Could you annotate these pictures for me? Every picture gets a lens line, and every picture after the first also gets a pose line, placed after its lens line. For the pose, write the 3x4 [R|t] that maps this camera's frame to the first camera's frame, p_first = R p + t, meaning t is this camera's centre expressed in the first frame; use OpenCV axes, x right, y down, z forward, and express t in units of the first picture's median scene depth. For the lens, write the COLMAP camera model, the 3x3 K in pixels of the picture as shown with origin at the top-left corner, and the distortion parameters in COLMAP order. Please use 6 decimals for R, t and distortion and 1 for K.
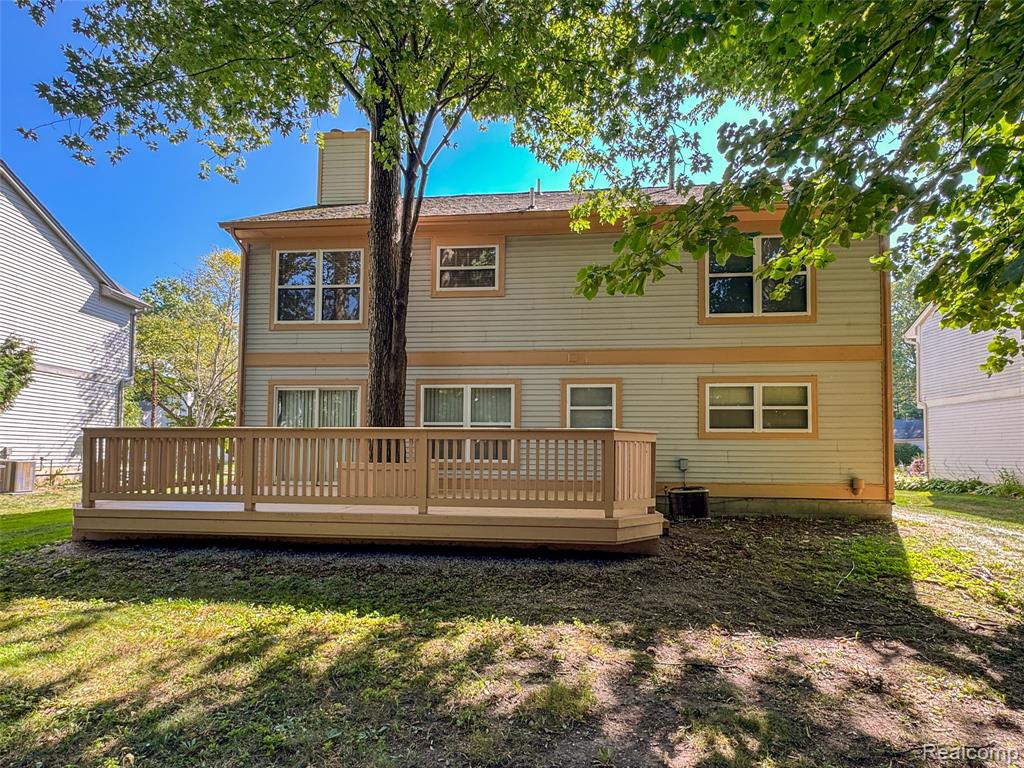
lens RADIAL K [[518.2, 0, 474.0], [0, 518.2, 429.5], [0, 0, 1]] dist [0.000755, 0.000735]
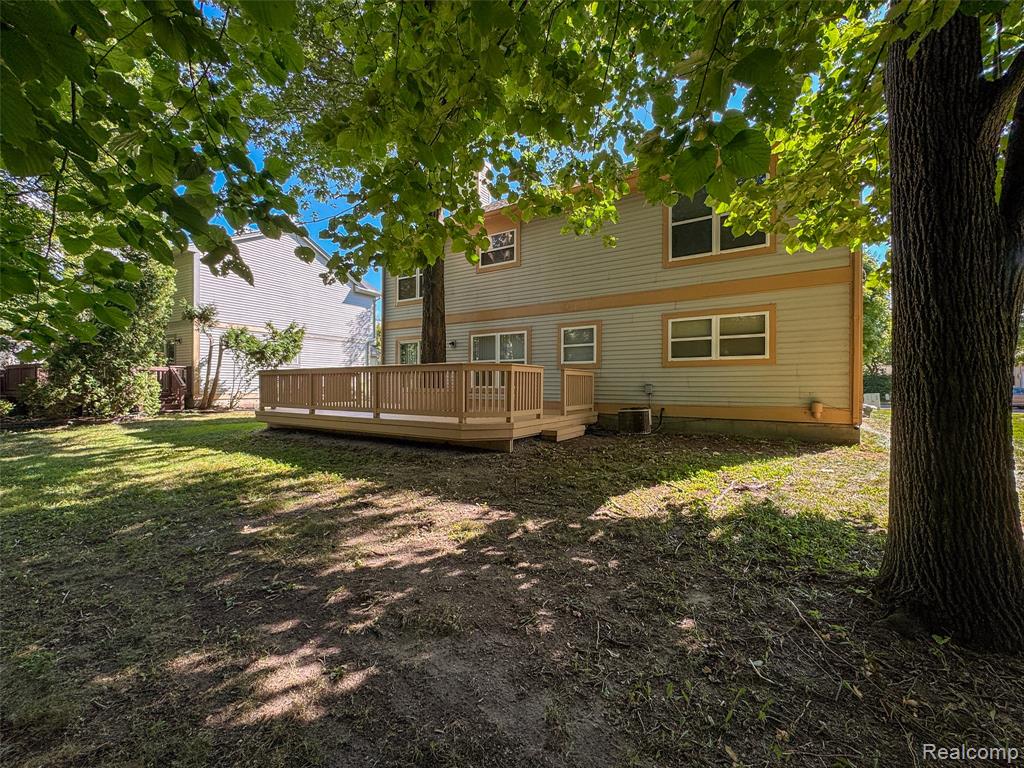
lens RADIAL K [[415.7, 0, 515.0], [0, 415.7, 377.2], [0, 0, 1]] dist [0.002091, -0.000779]
pose [[0.893499, -0.015692, -0.448792, 0.563194], [0.029132, 0.999310, 0.023058, 0.009156], [0.448120, -0.033677, 0.893339, 0.010470]]
